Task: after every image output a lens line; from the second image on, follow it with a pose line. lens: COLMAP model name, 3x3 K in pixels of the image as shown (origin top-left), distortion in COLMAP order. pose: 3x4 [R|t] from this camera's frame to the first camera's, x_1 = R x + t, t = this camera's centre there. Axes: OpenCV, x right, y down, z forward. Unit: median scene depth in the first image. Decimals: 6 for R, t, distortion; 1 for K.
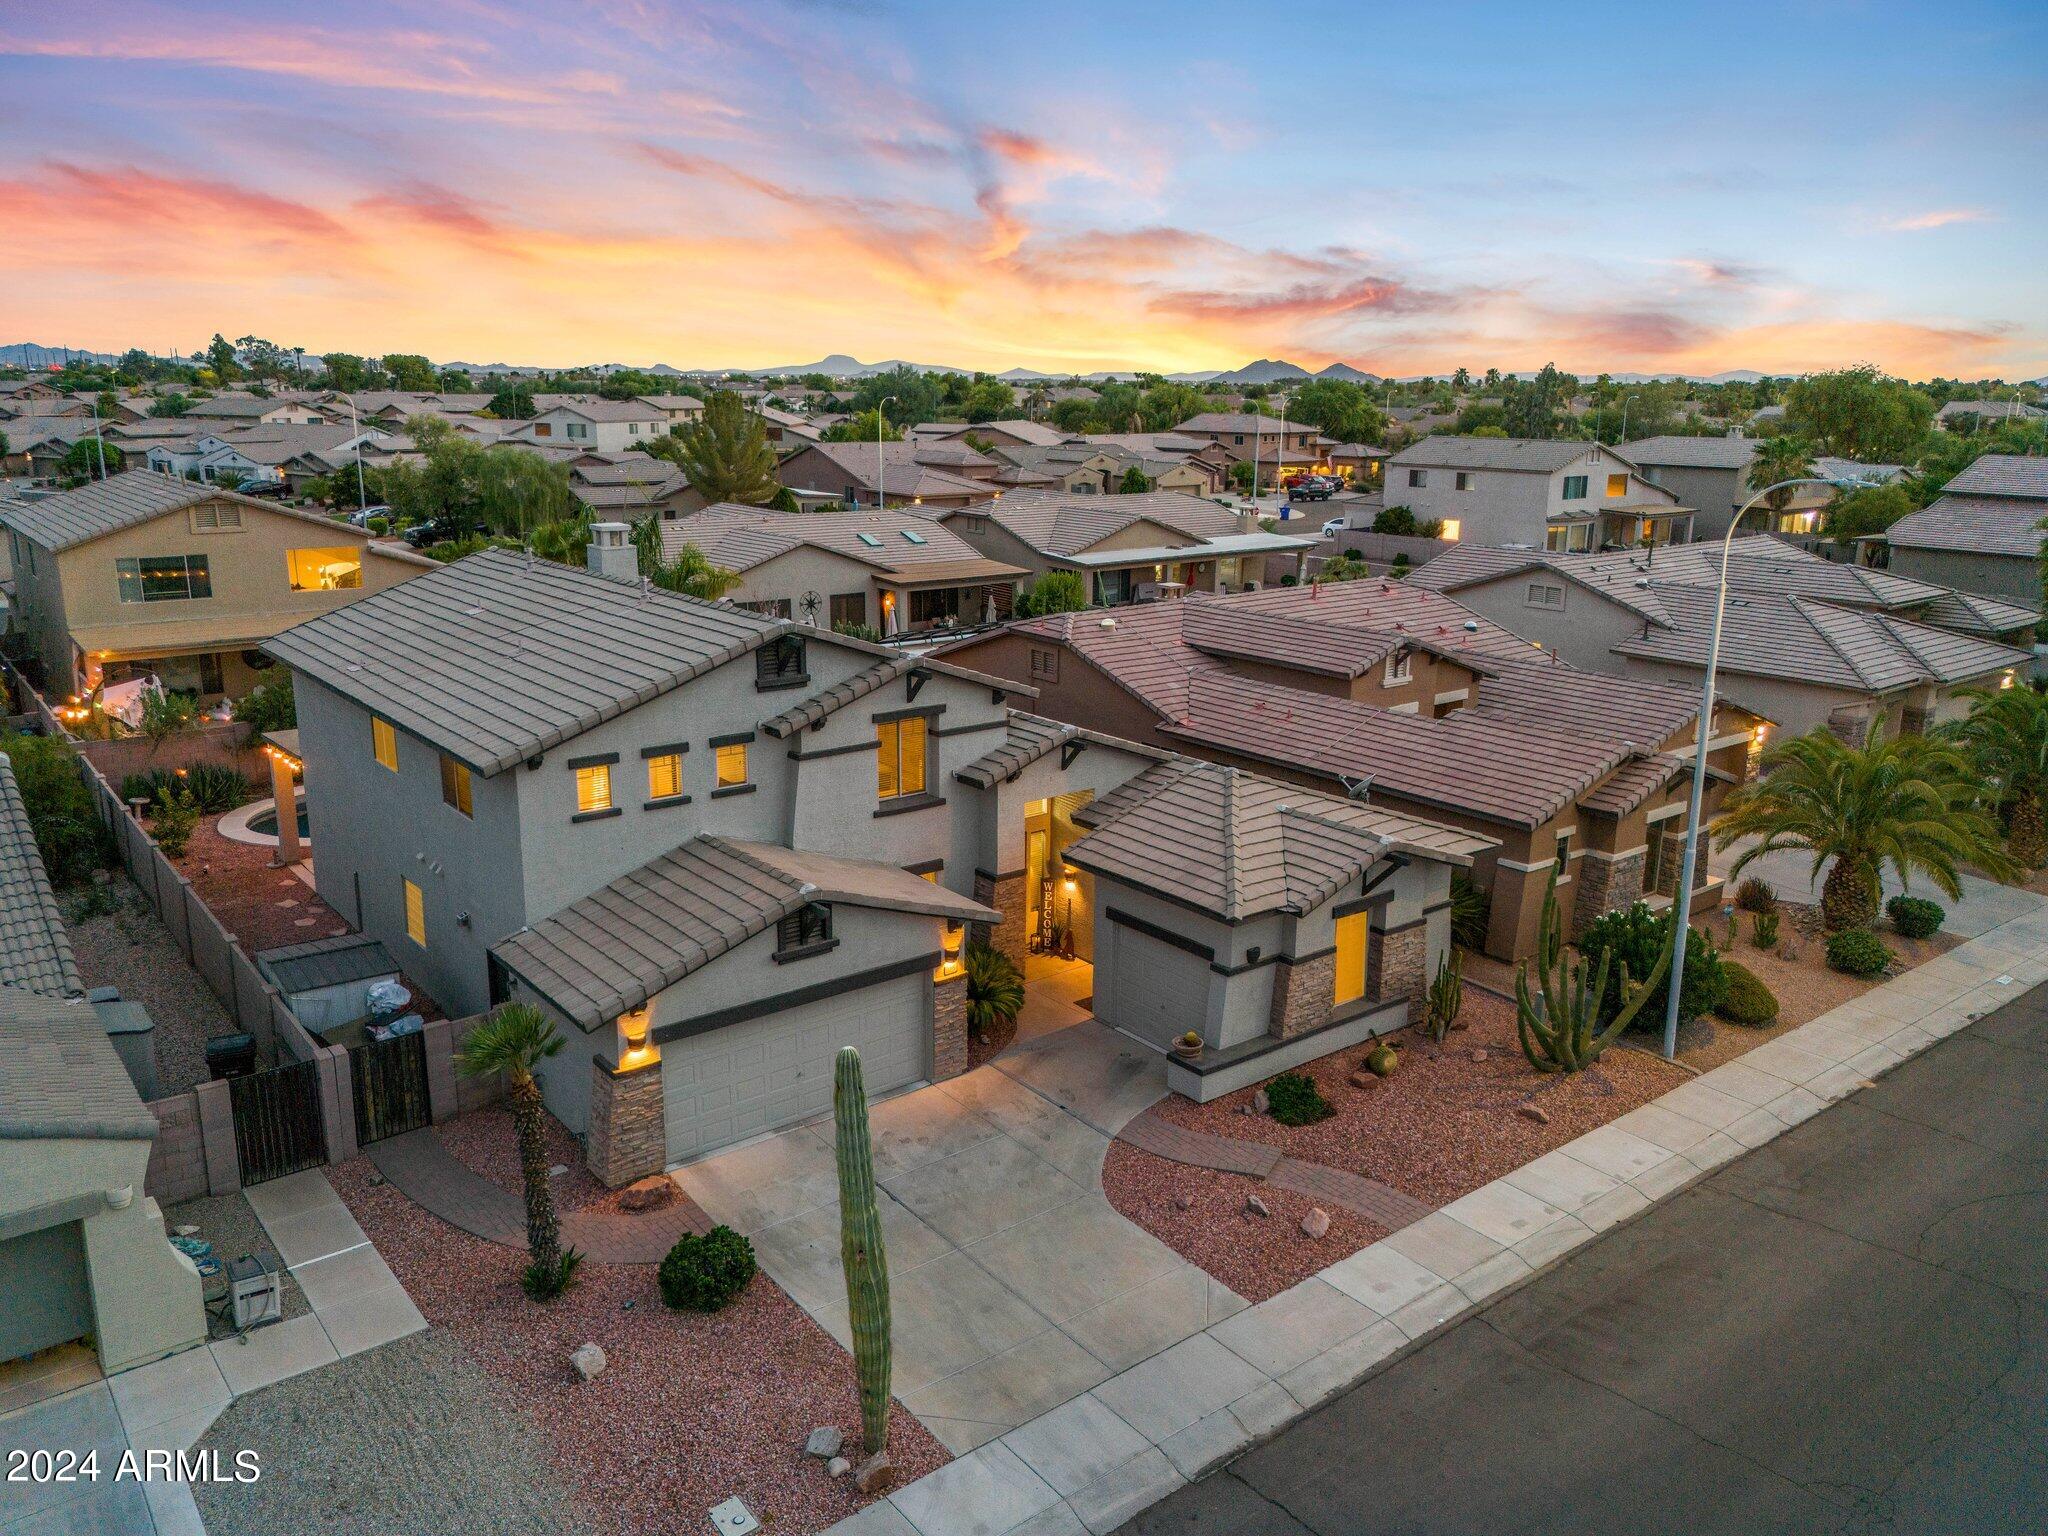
lens RADIAL K [[1532.1, 0, 1021.9], [0, 1532.1, 780.9], [0, 0, 1]] dist [0.058320, -0.040497]
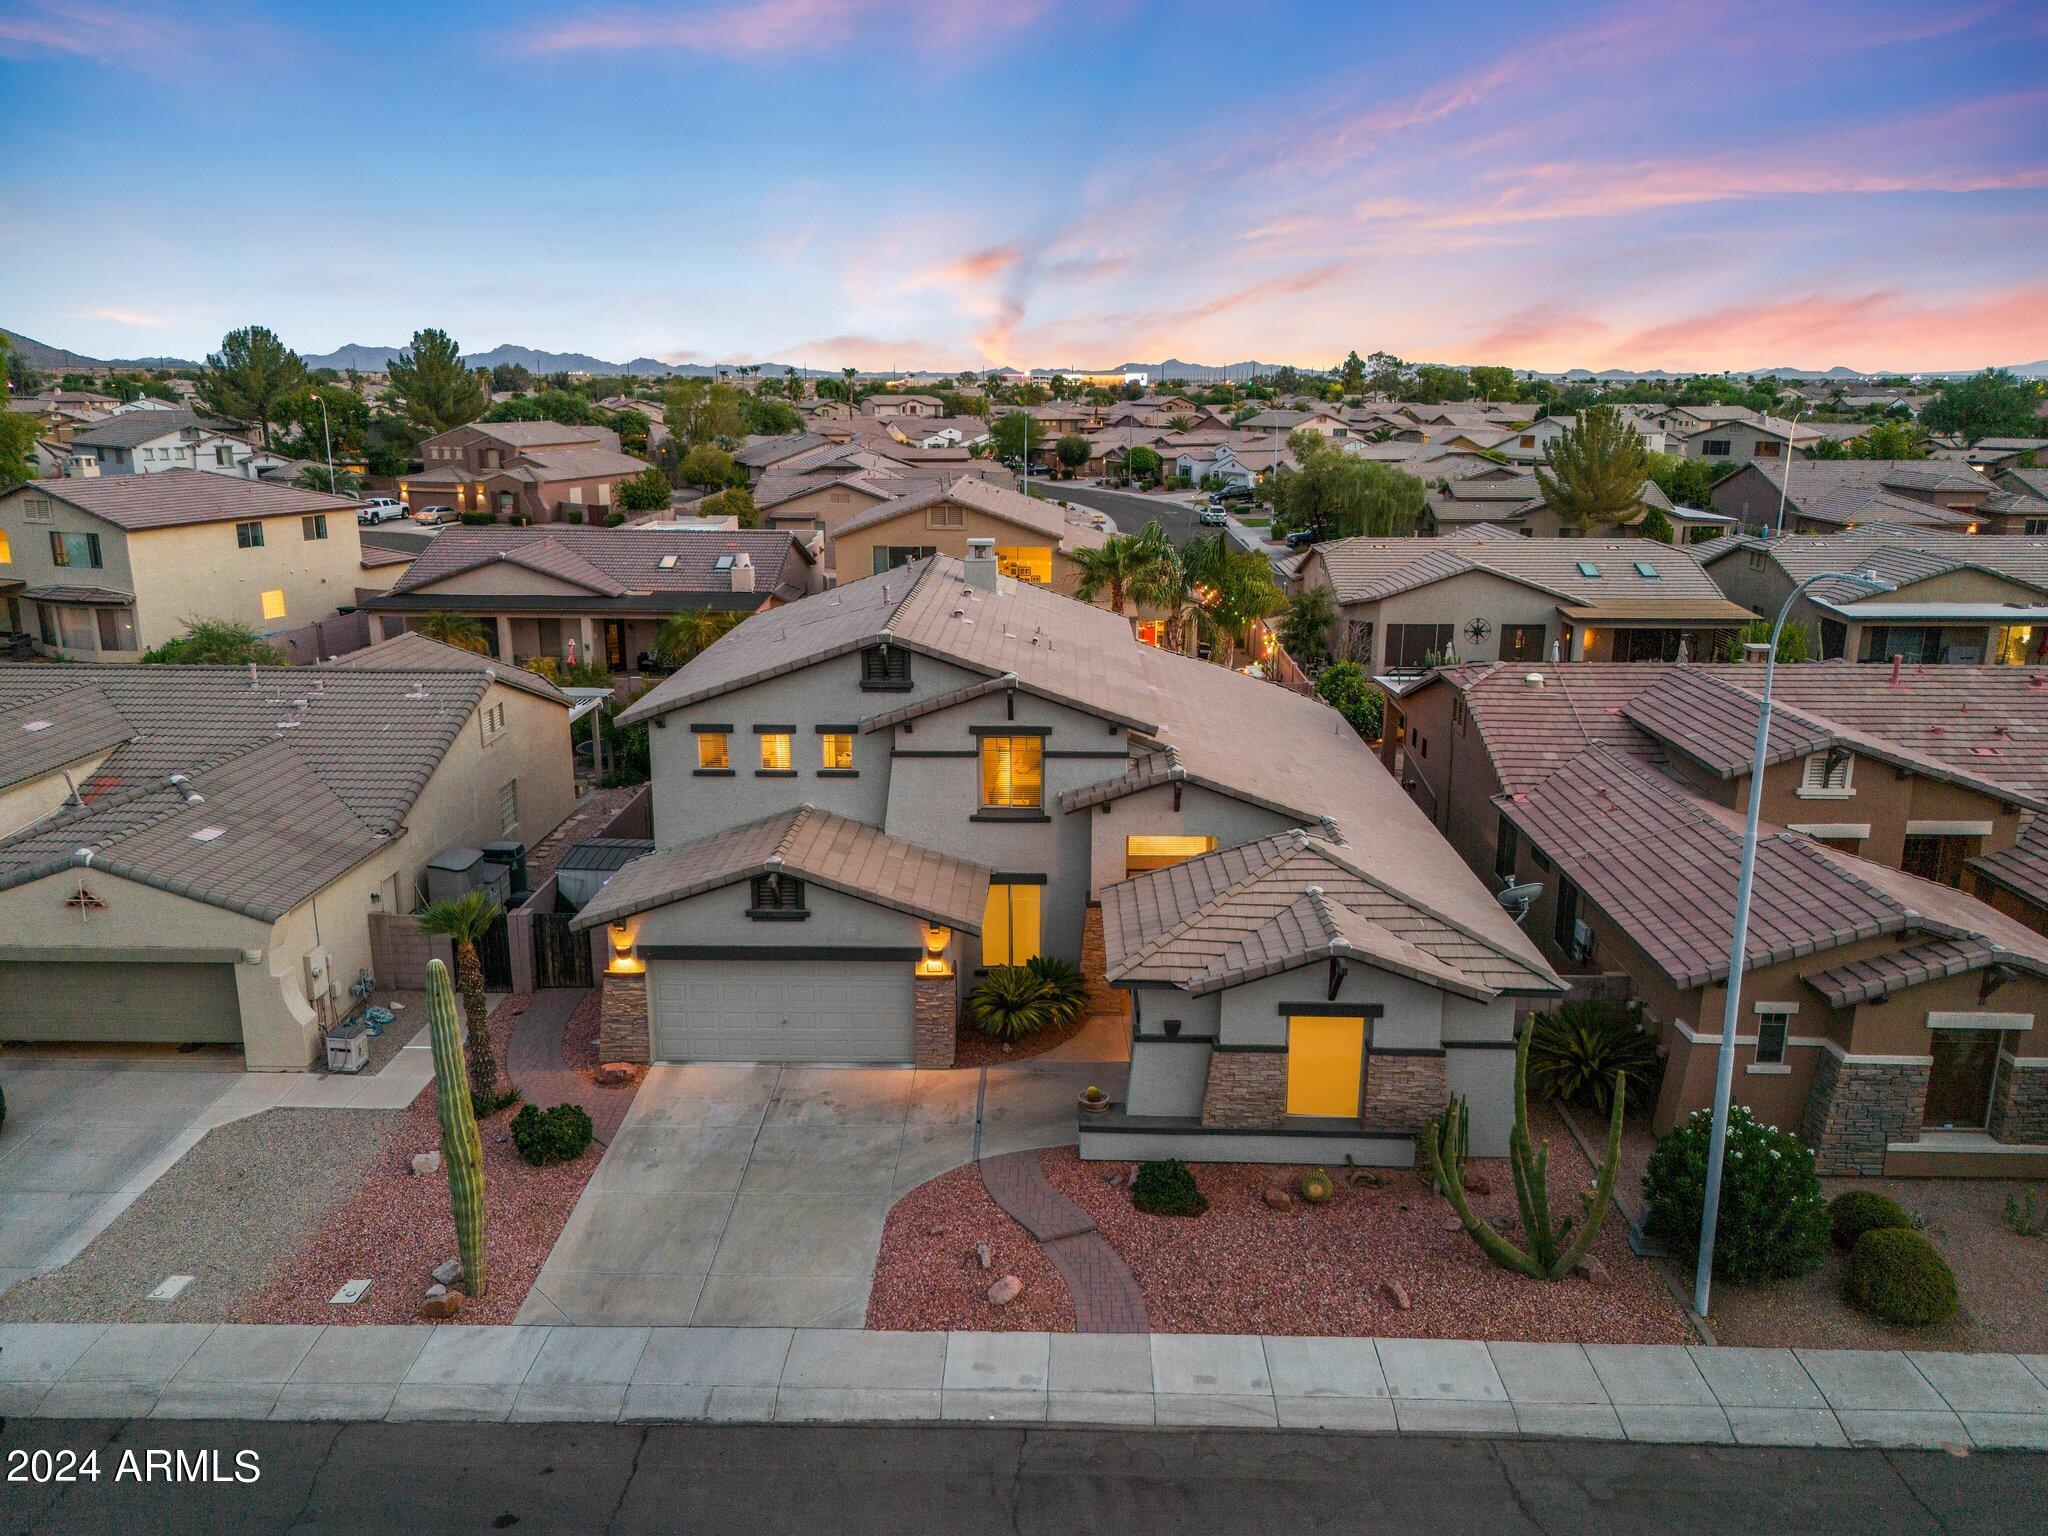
lens RADIAL K [[1532.1, 0, 1018.3], [0, 1532.1, 765.3], [0, 0, 1]] dist [0.058320, -0.040497]
pose [[0.765639, 0.150743, -0.625358, 0.627893], [-0.159290, 0.986307, 0.042727, -0.069469], [0.623236, 0.066900, 0.779167, 0.185605]]
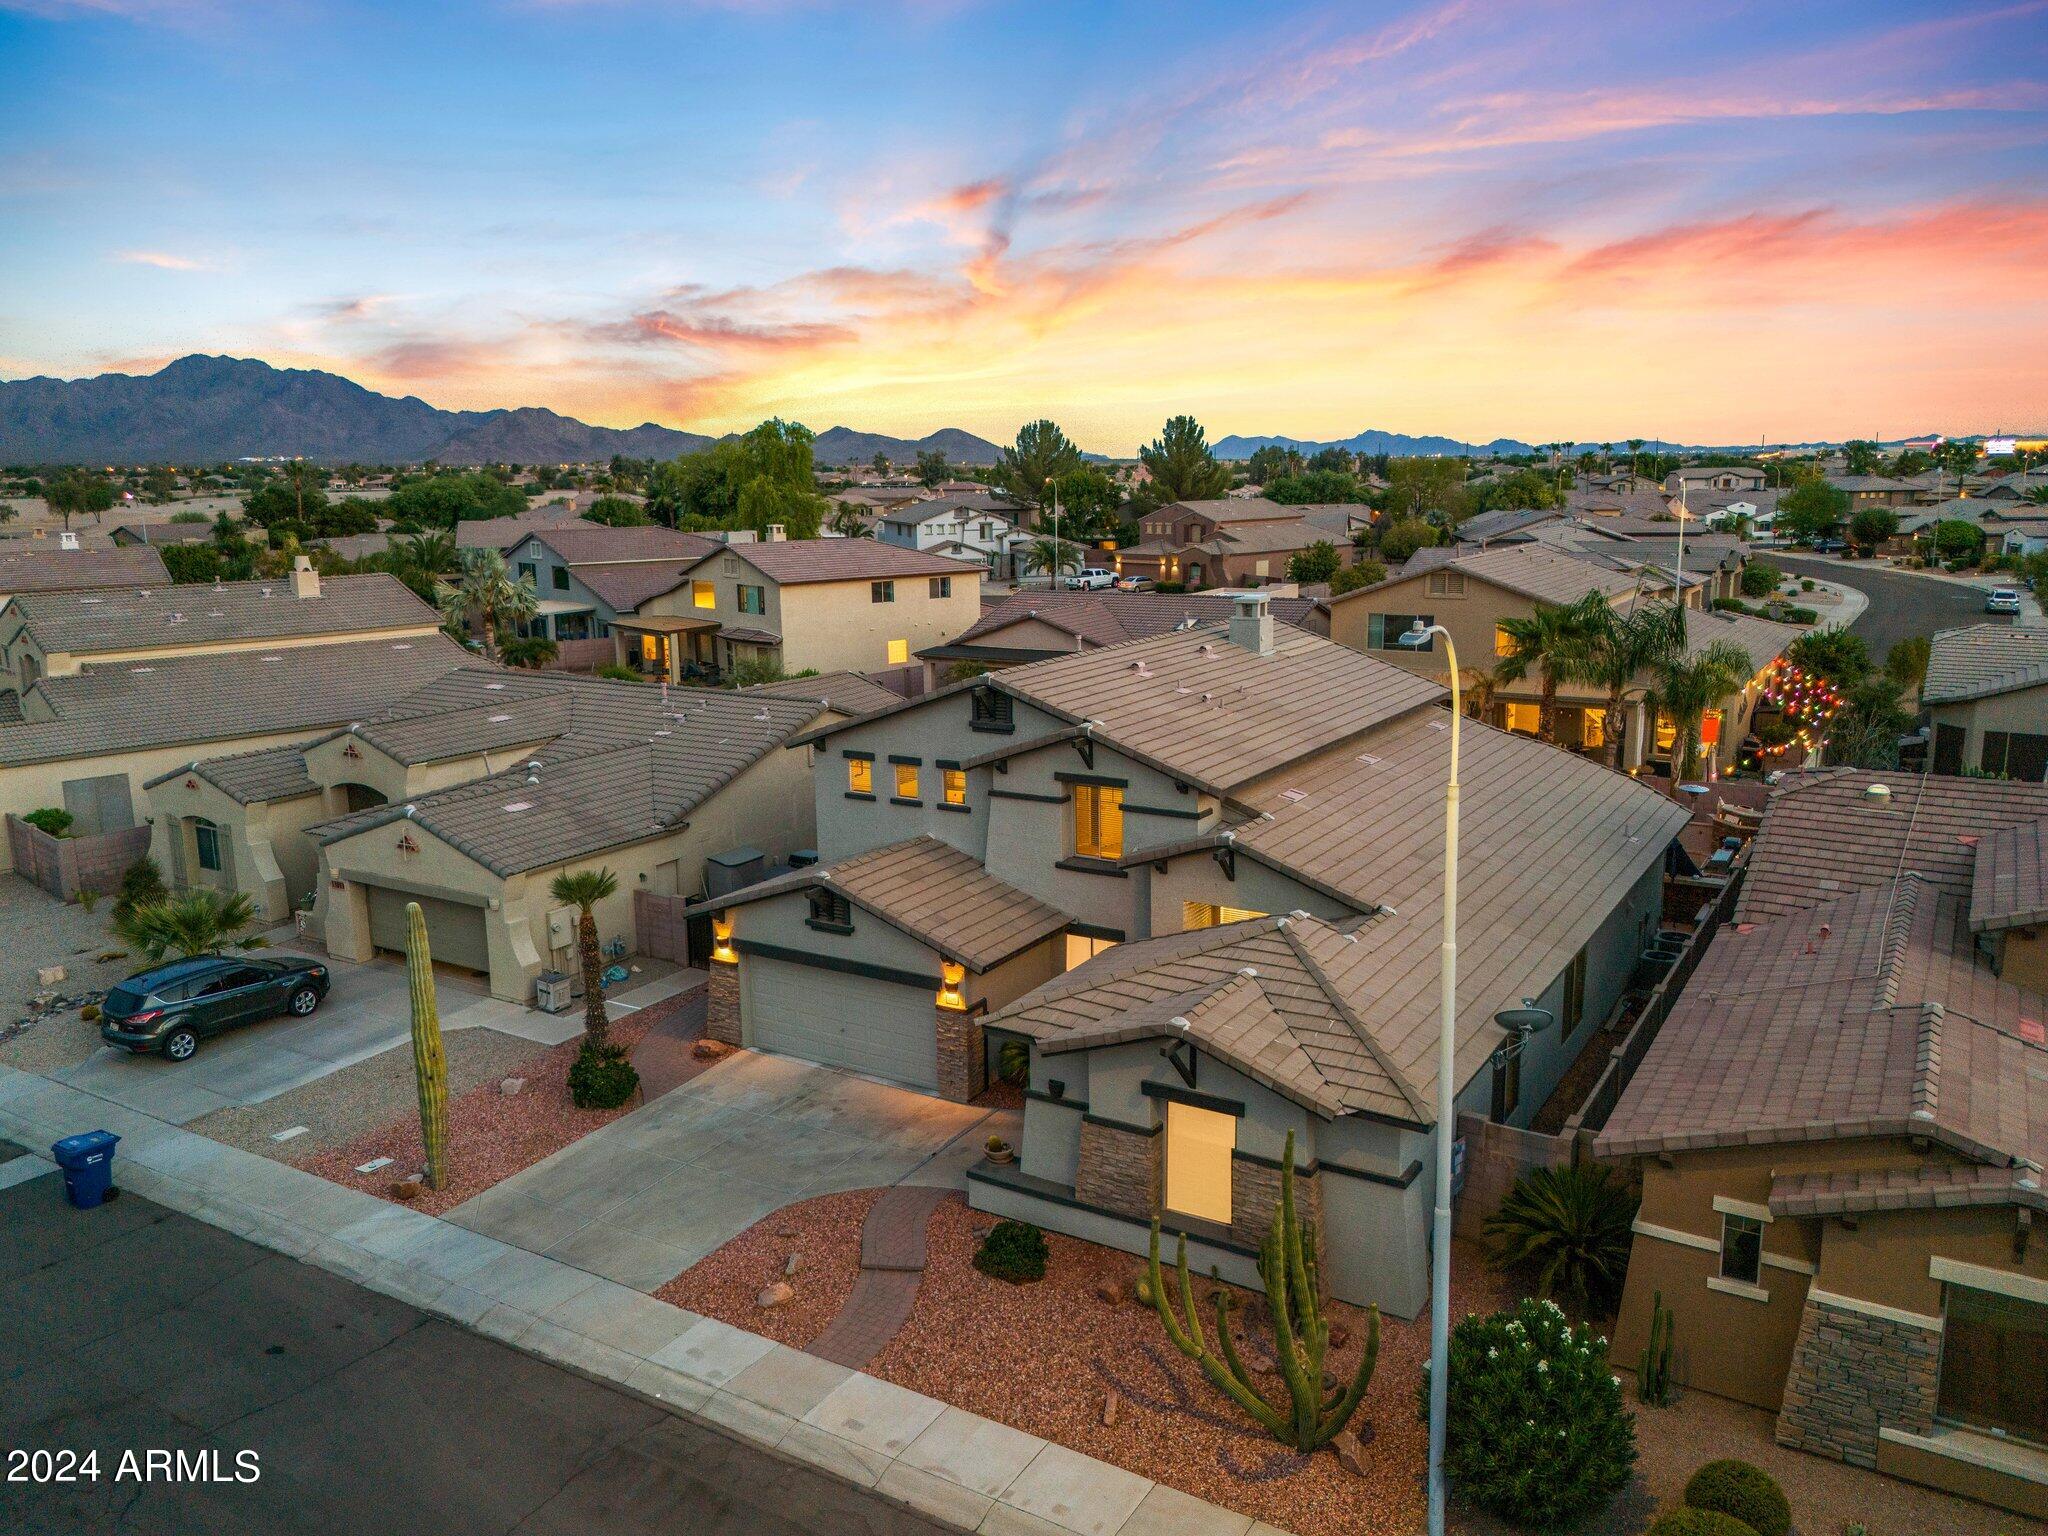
lens RADIAL K [[1532.1, 0, 1012.2], [0, 1532.1, 777.7], [0, 0, 1]] dist [0.058320, -0.040497]
pose [[0.332459, 0.174215, -0.926887, 0.926329], [-0.221607, 0.969705, 0.102776, -0.148429], [0.916712, 0.171236, 0.360994, 0.598194]]
